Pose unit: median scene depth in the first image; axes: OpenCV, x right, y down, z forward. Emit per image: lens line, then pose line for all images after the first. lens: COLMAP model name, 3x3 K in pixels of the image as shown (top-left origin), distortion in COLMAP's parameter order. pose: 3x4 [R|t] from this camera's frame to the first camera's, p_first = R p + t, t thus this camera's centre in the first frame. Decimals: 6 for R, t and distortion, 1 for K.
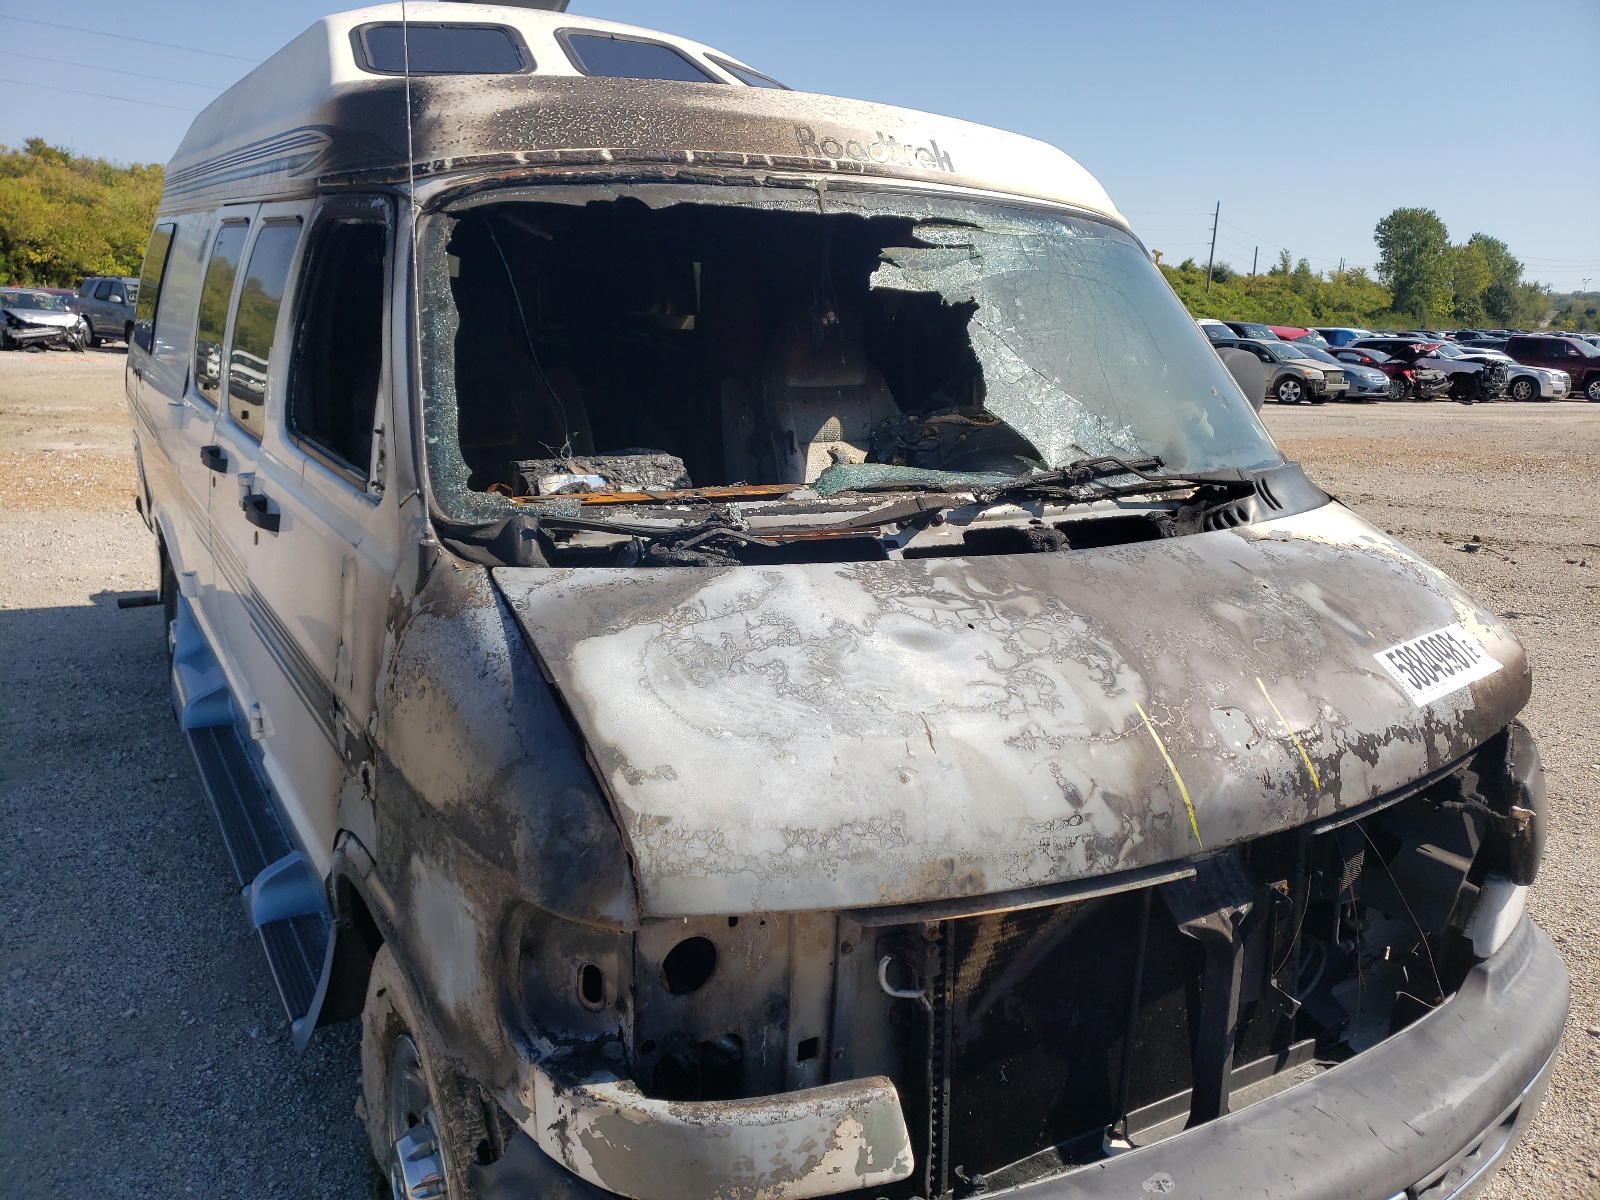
lens RADIAL K [[1250.0, 0, 792.1], [0, 1250.0, 614.2], [0, 0, 1]] dist [0.044044, -0.003598]
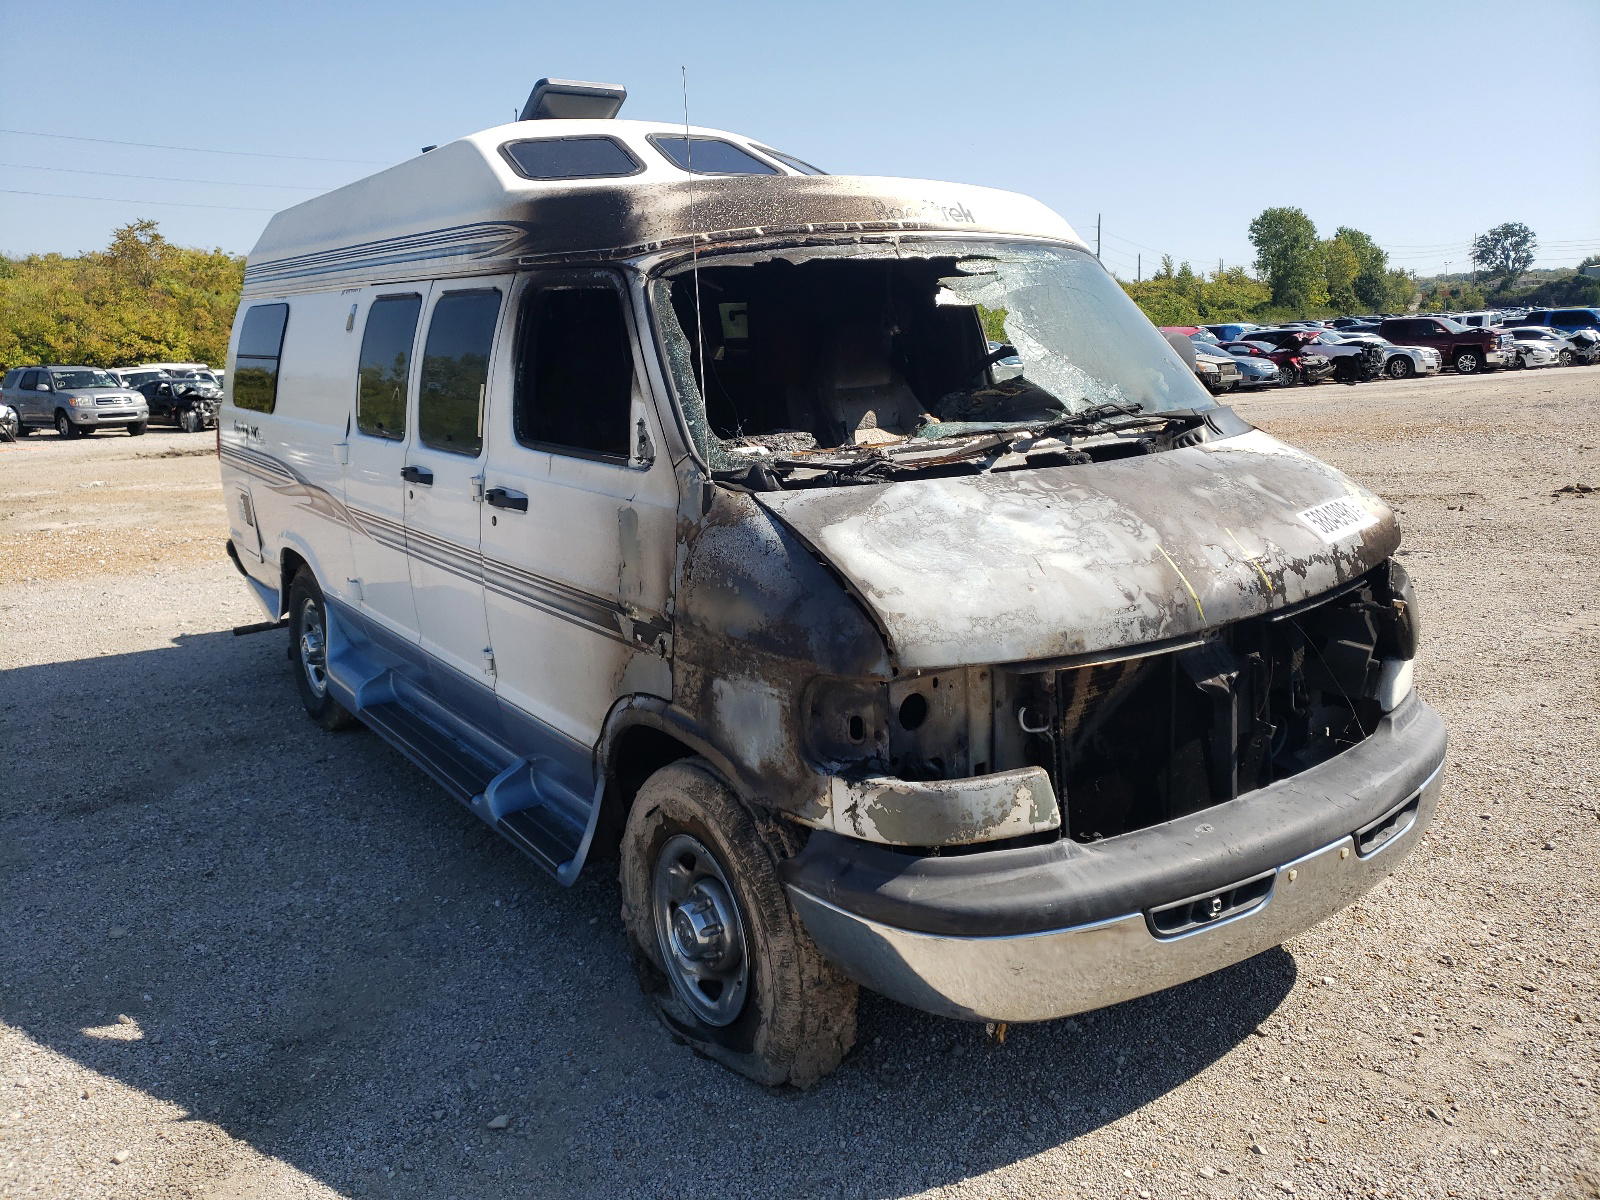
lens RADIAL K [[1250.0, 0, 784.3], [0, 1250.0, 579.5], [0, 0, 1]] dist [0.044044, -0.003598]
pose [[0.994683, -0.087586, 0.054164, -0.250966], [0.090324, 0.994638, -0.050367, 0.133450], [-0.049462, 0.054991, 0.997261, -0.498022]]
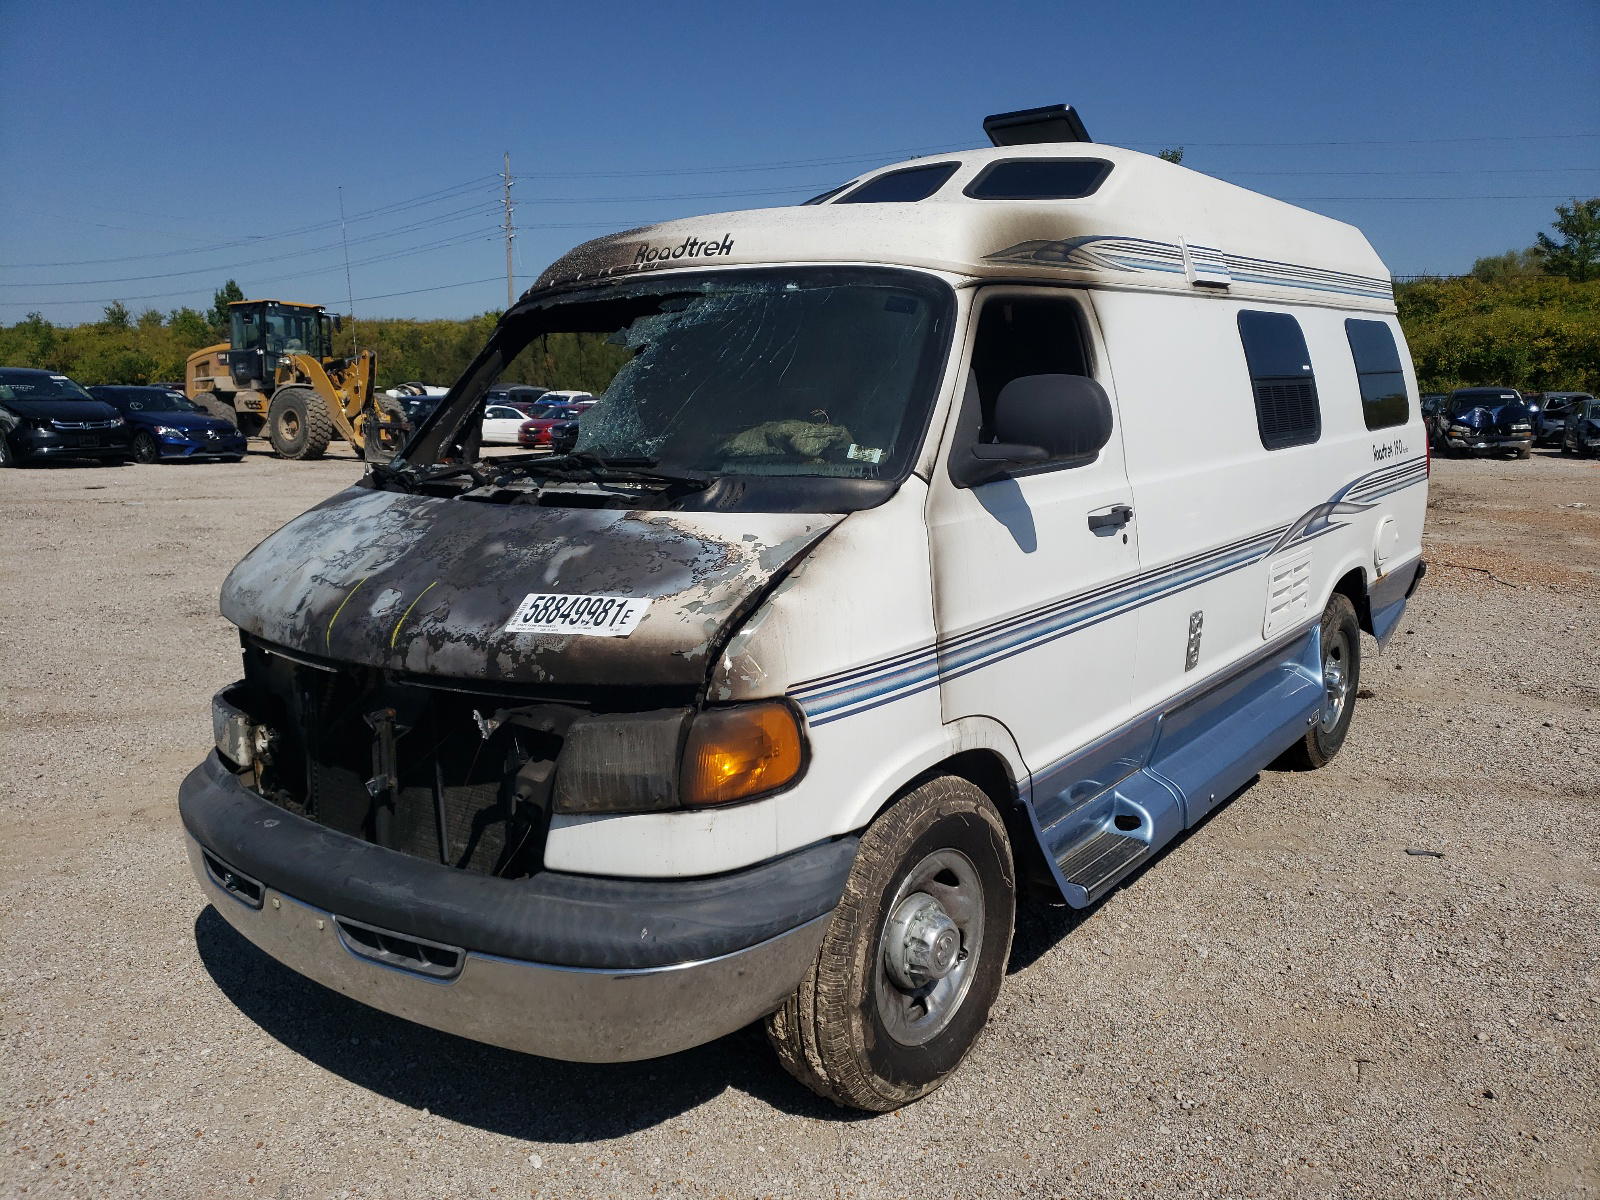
lens RADIAL K [[1250.0, 0, 801.8], [0, 1250.0, 591.5], [0, 0, 1]] dist [0.044044, -0.003598]
pose [[0.366468, 0.105549, -0.924424, 1.789515], [-0.202903, 0.978698, 0.031309, -0.069451], [0.908037, 0.176095, 0.380078, 0.769910]]
